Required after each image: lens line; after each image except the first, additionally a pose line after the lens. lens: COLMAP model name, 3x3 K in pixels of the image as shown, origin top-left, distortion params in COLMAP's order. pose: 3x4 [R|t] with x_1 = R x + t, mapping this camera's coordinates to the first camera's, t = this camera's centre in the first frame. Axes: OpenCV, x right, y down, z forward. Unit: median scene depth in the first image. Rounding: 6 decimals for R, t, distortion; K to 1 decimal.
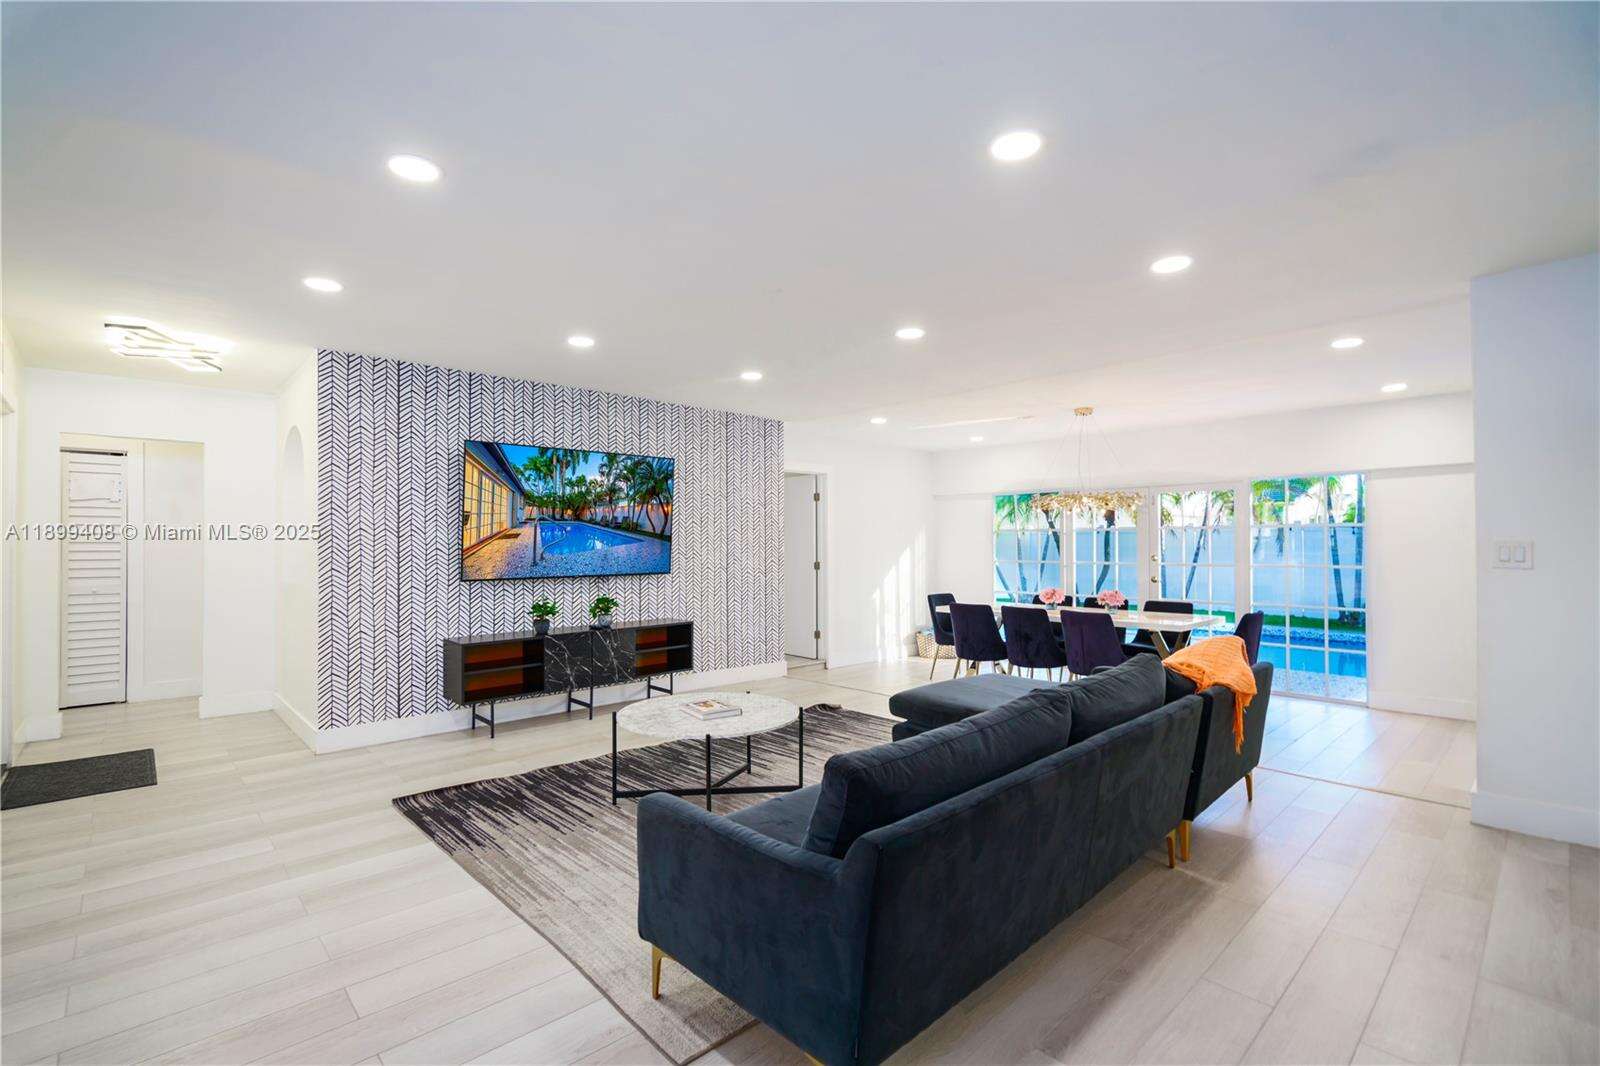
lens RADIAL K [[733.9, 0, 800.9], [0, 733.9, 538.4], [0, 0, 1]] dist [0.005404, 0.000723]
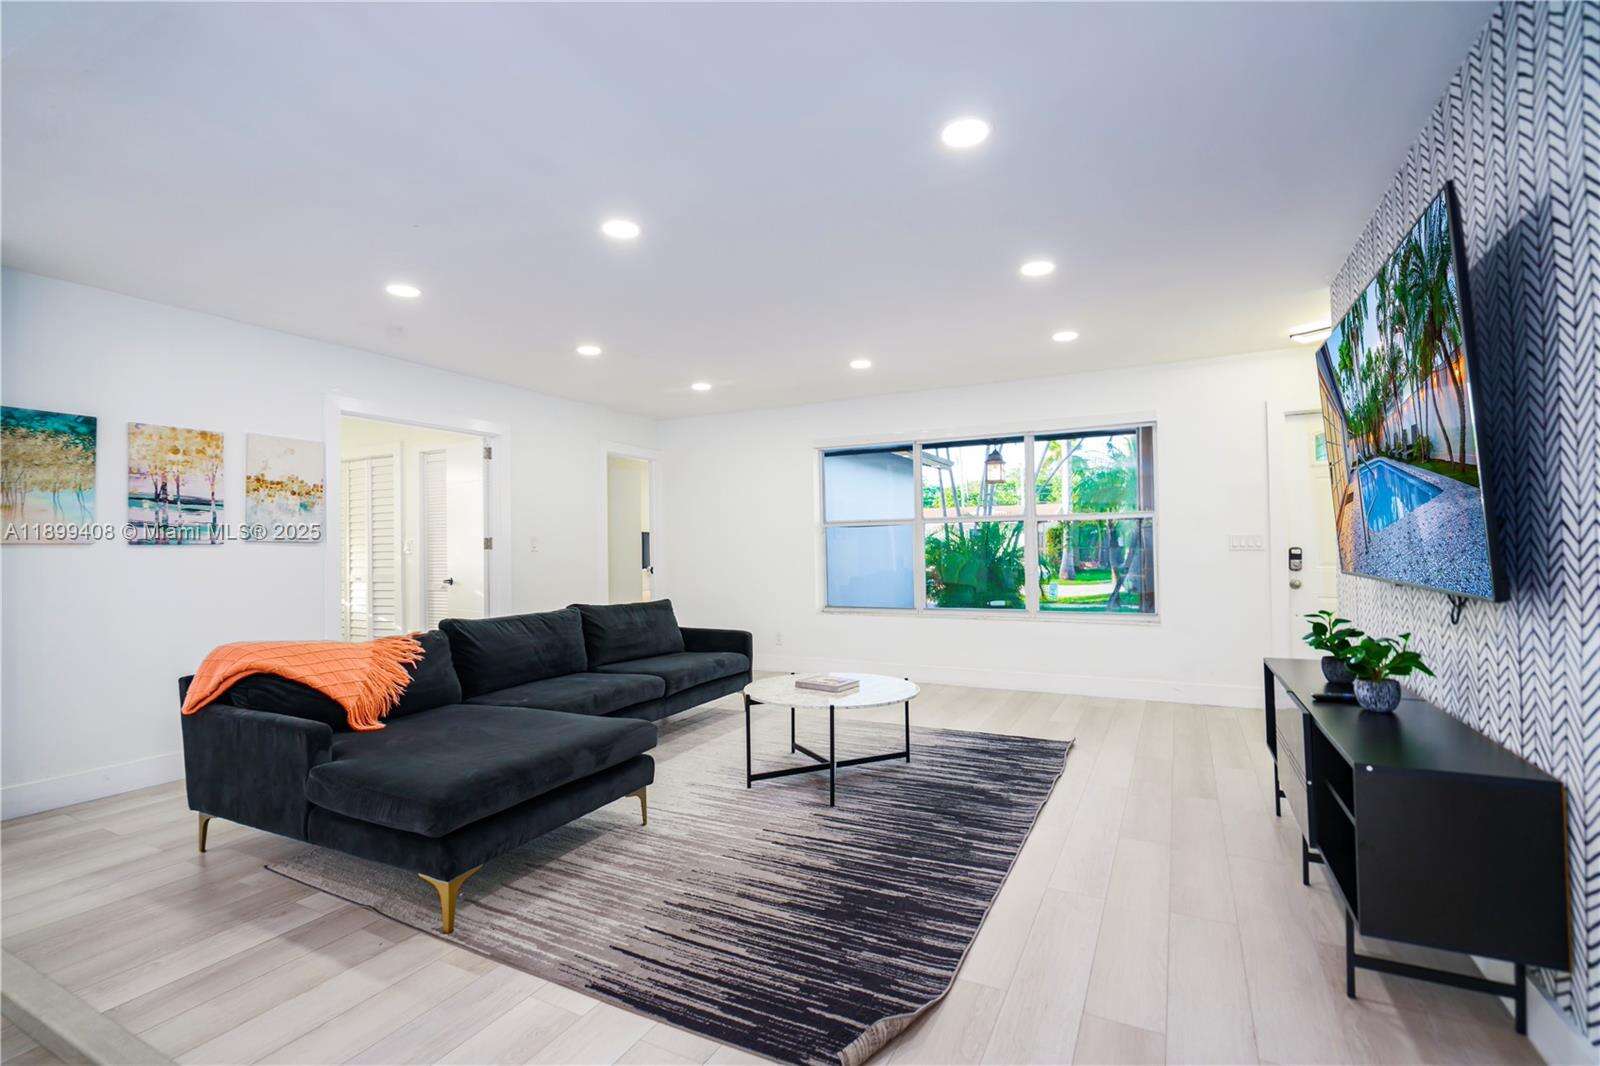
lens RADIAL K [[733.9, 0, 801.4], [0, 733.9, 532.9], [0, 0, 1]] dist [0.005404, 0.000723]
pose [[-0.945702, 0.003736, -0.325013, 0.217280], [0.011376, 0.999702, -0.021610, 0.034547], [0.324836, -0.024134, -0.945462, 1.702650]]
